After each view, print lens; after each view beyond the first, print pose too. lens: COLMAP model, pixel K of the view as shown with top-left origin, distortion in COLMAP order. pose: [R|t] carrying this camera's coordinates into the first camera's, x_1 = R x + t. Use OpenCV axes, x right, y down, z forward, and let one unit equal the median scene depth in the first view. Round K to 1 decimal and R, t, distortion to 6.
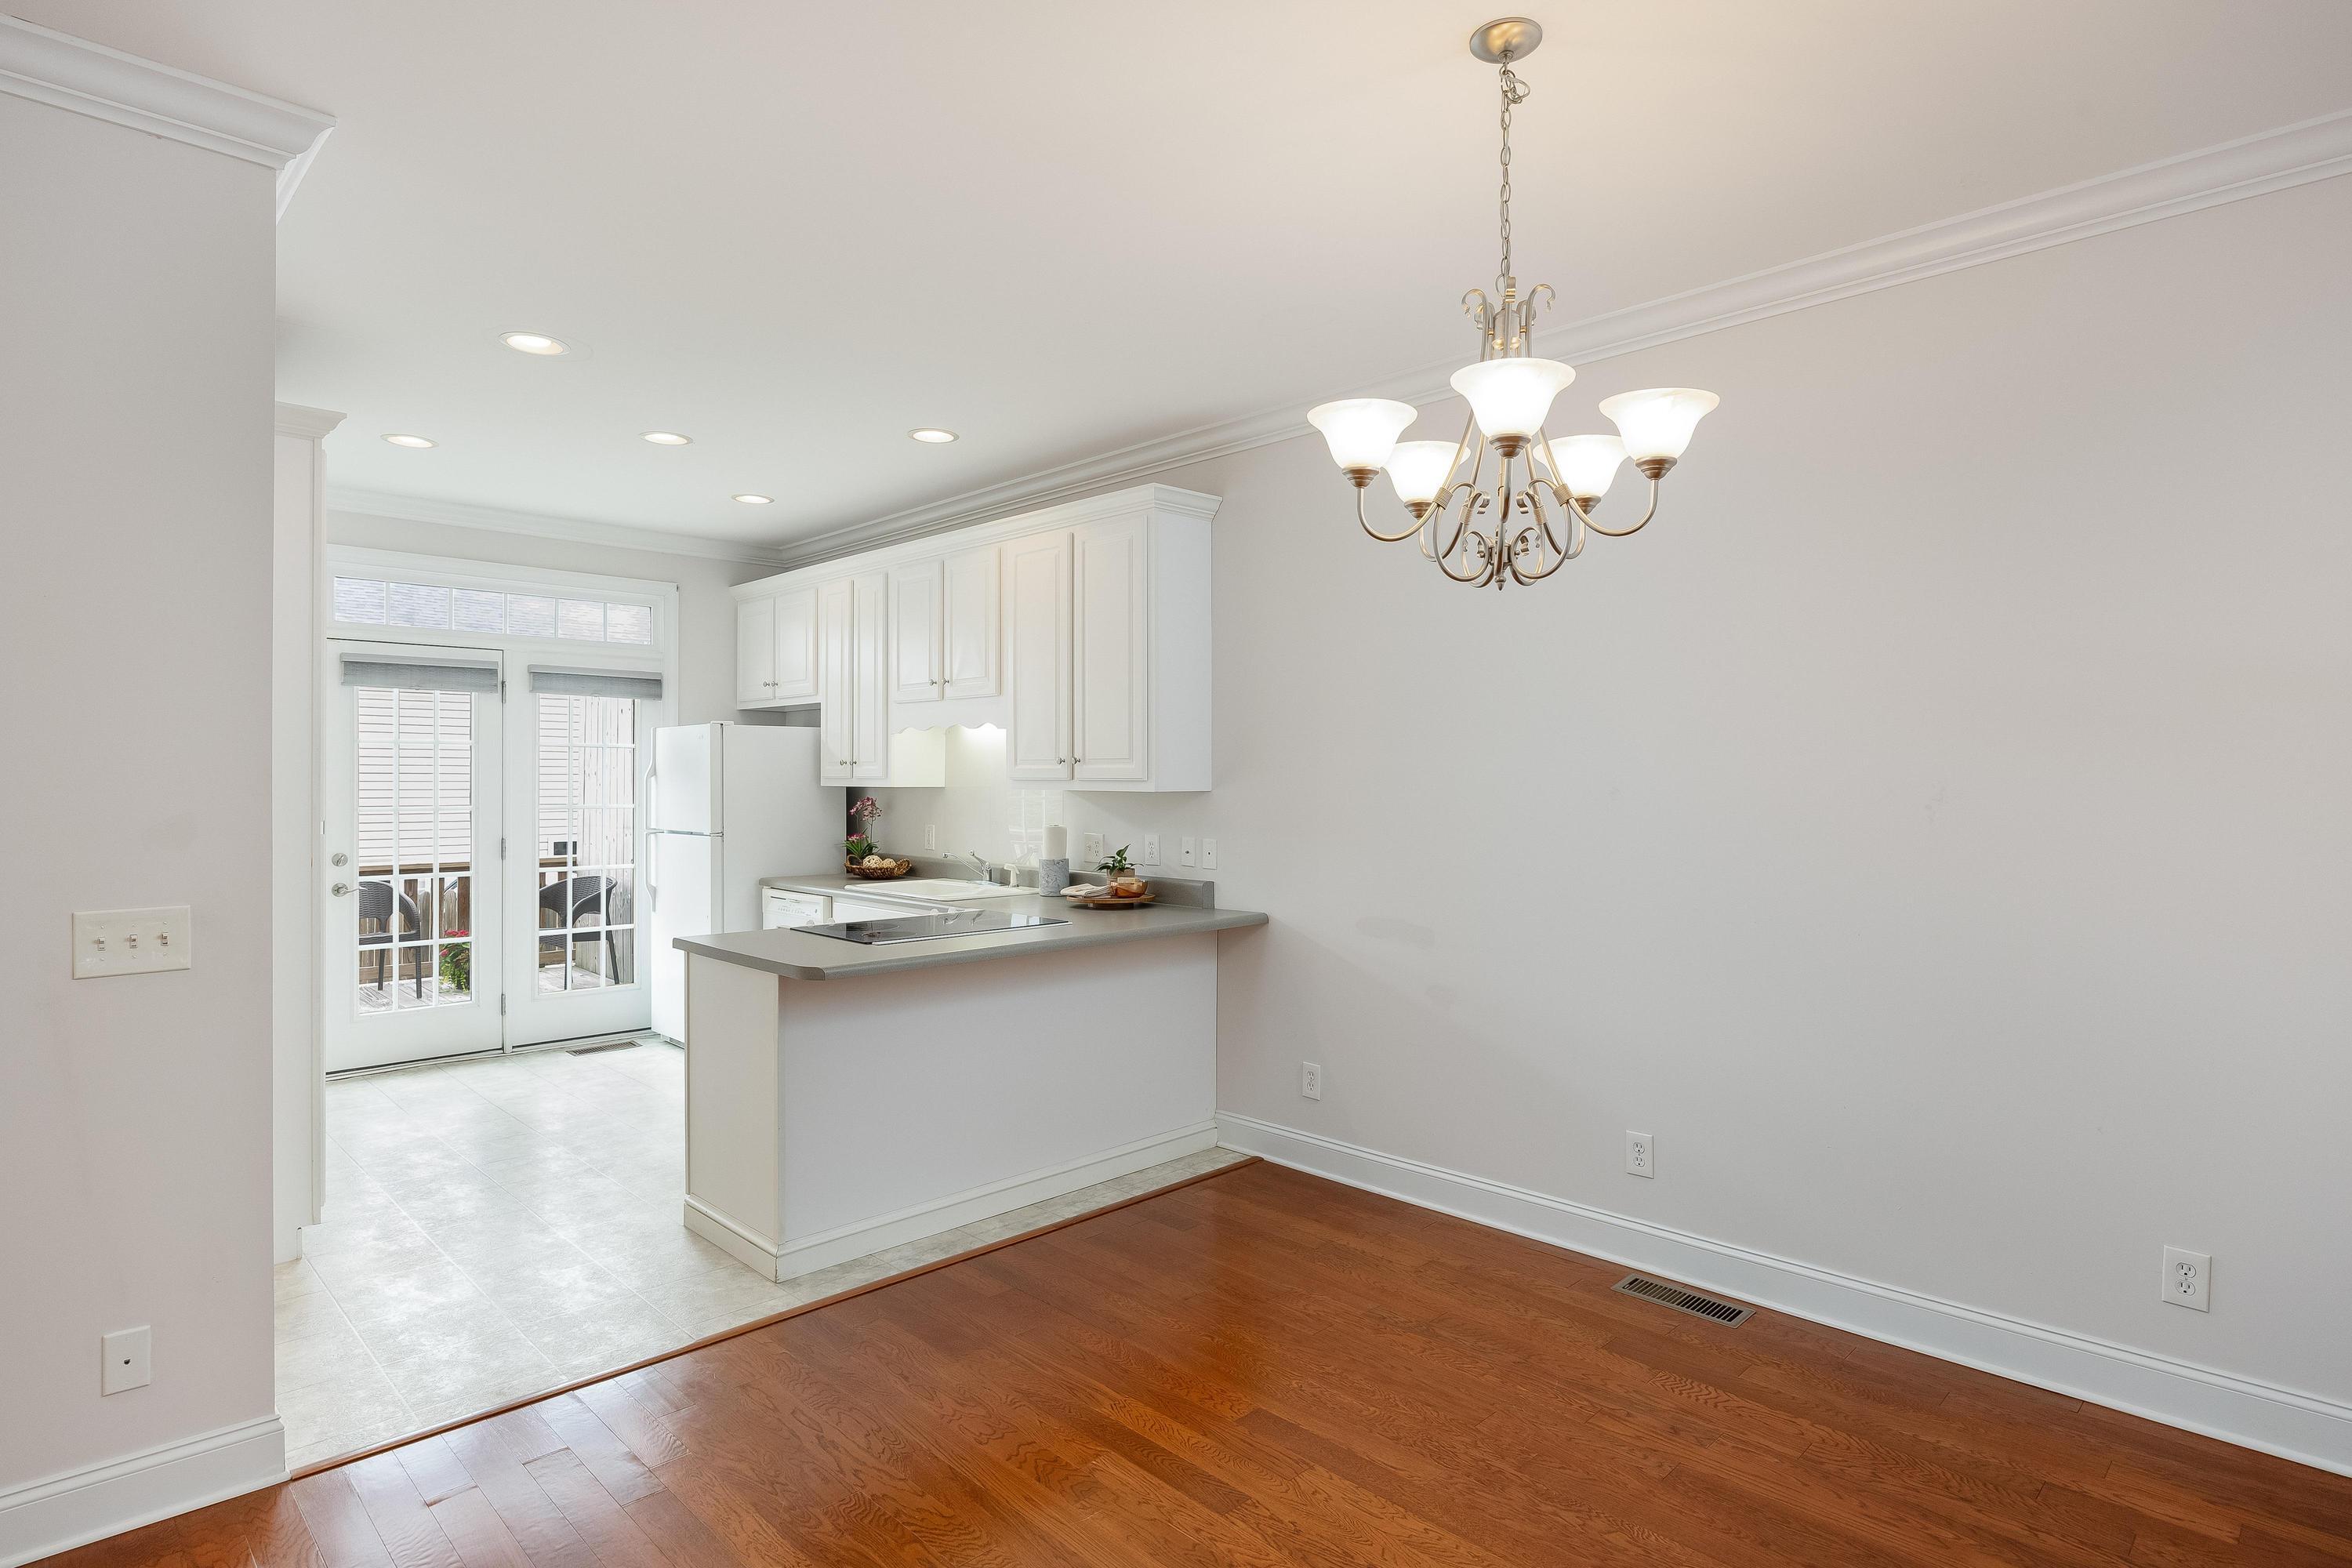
lens RADIAL K [[1244.8, 0, 1176.8], [0, 1244.8, 777.7], [0, 0, 1]] dist [-0.010045, 0.011341]
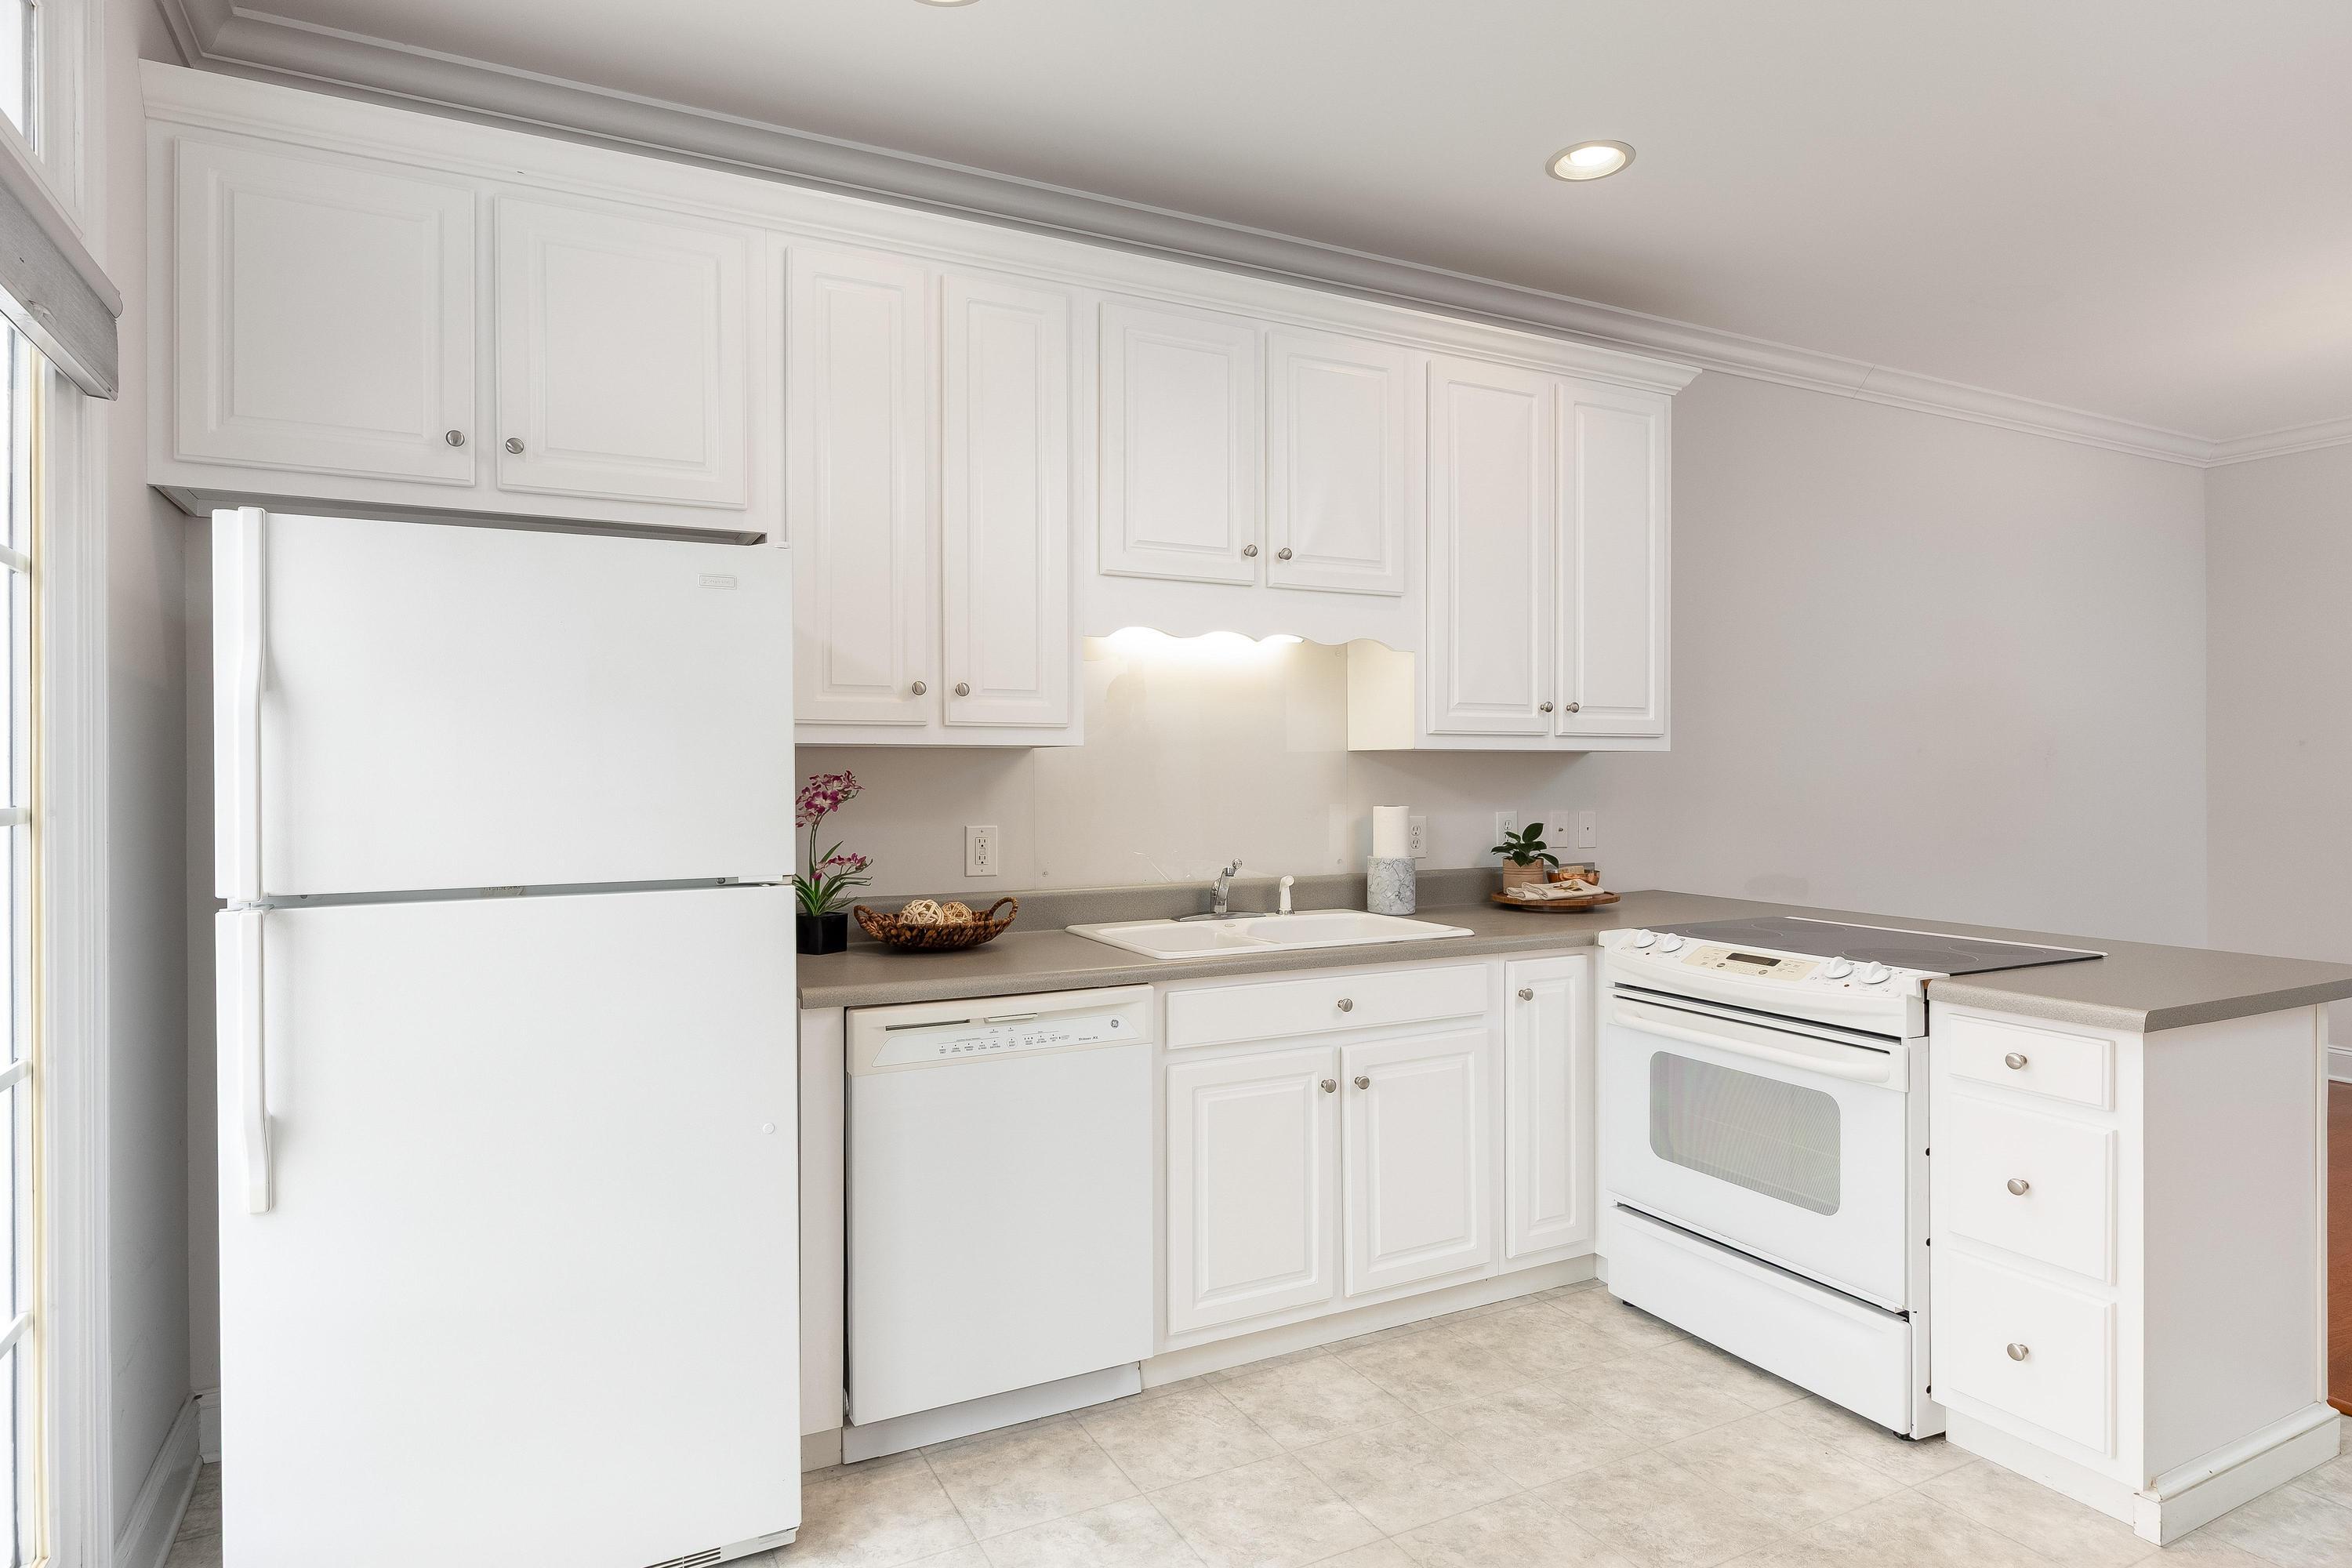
lens RADIAL K [[1244.8, 0, 1096.3], [0, 1244.8, 781.2], [0, 0, 1]] dist [-0.010045, 0.011341]
pose [[0.315420, -0.009648, 0.948903, -0.733199], [0.004481, 0.999952, 0.008677, 0.018153], [-0.948942, 0.001515, 0.315448, 0.899197]]
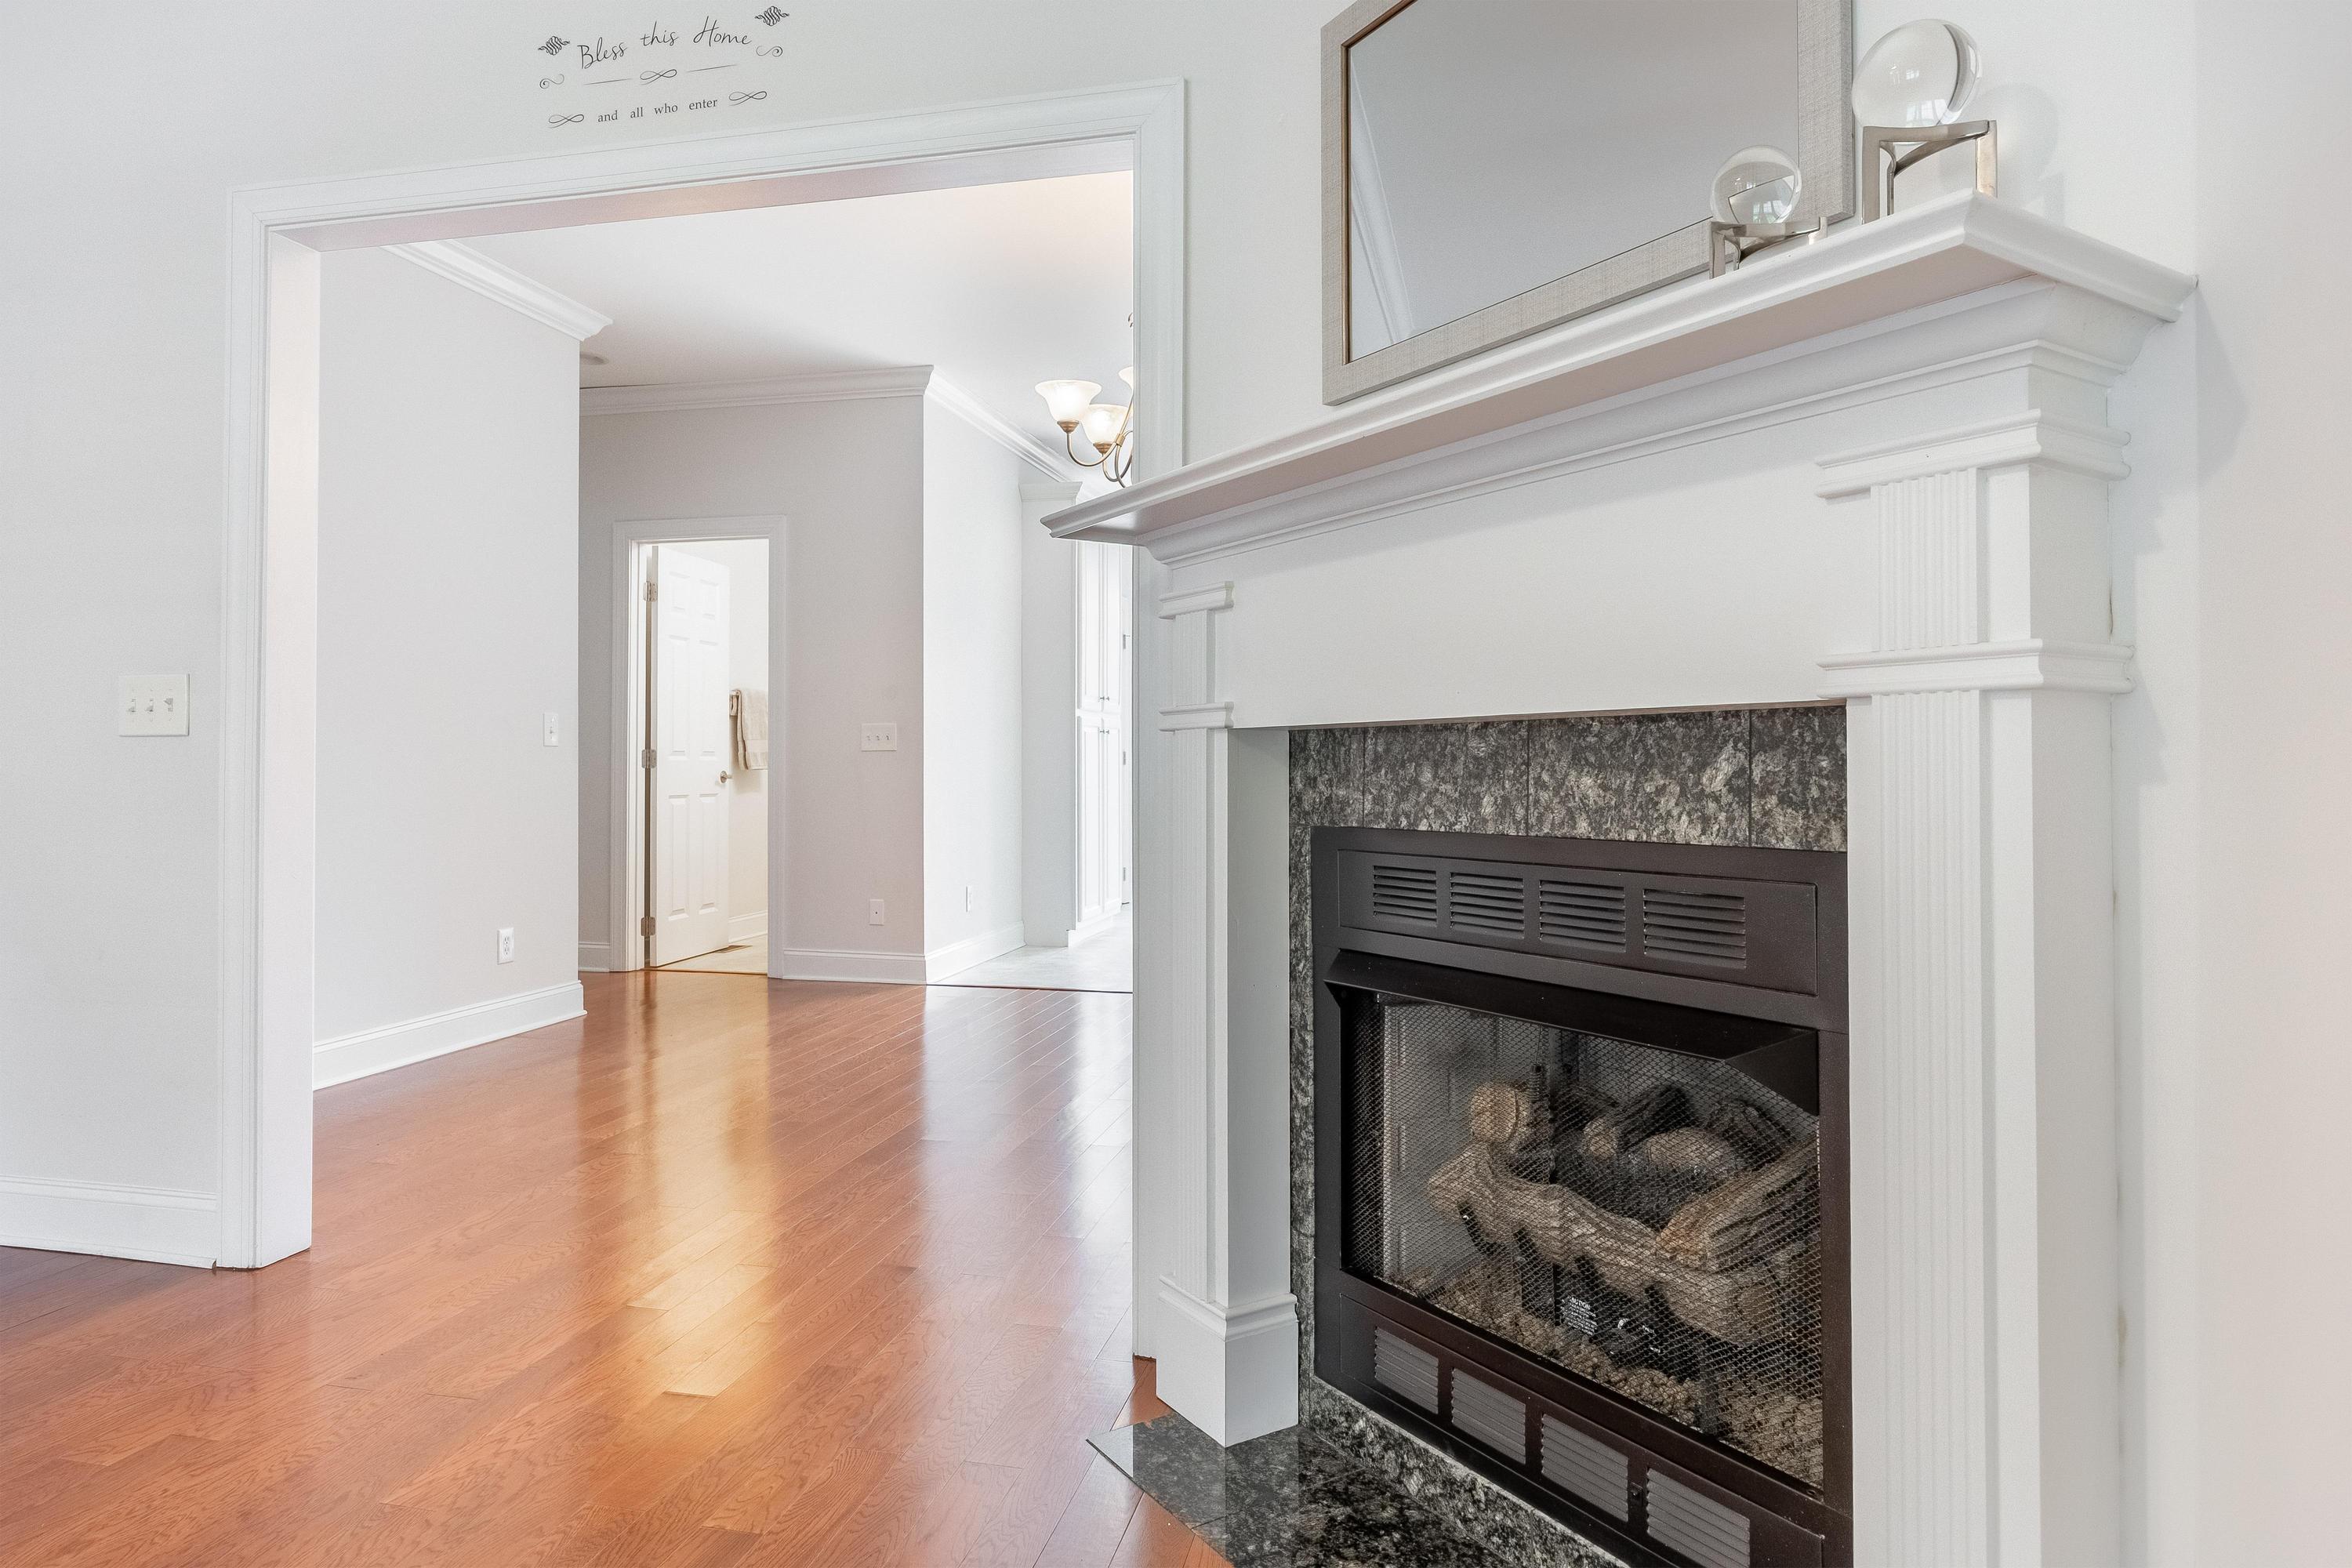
lens RADIAL K [[1373.1, 0, 1150.8], [0, 1373.1, 757.5], [0, 0, 1]] dist [0.002011, 0.002268]
pose [[0.535201, -0.003455, -0.844718, 0.697872], [0.000275, 0.999992, -0.003915, 0.075591], [0.844725, 0.001863, 0.535198, 0.014540]]
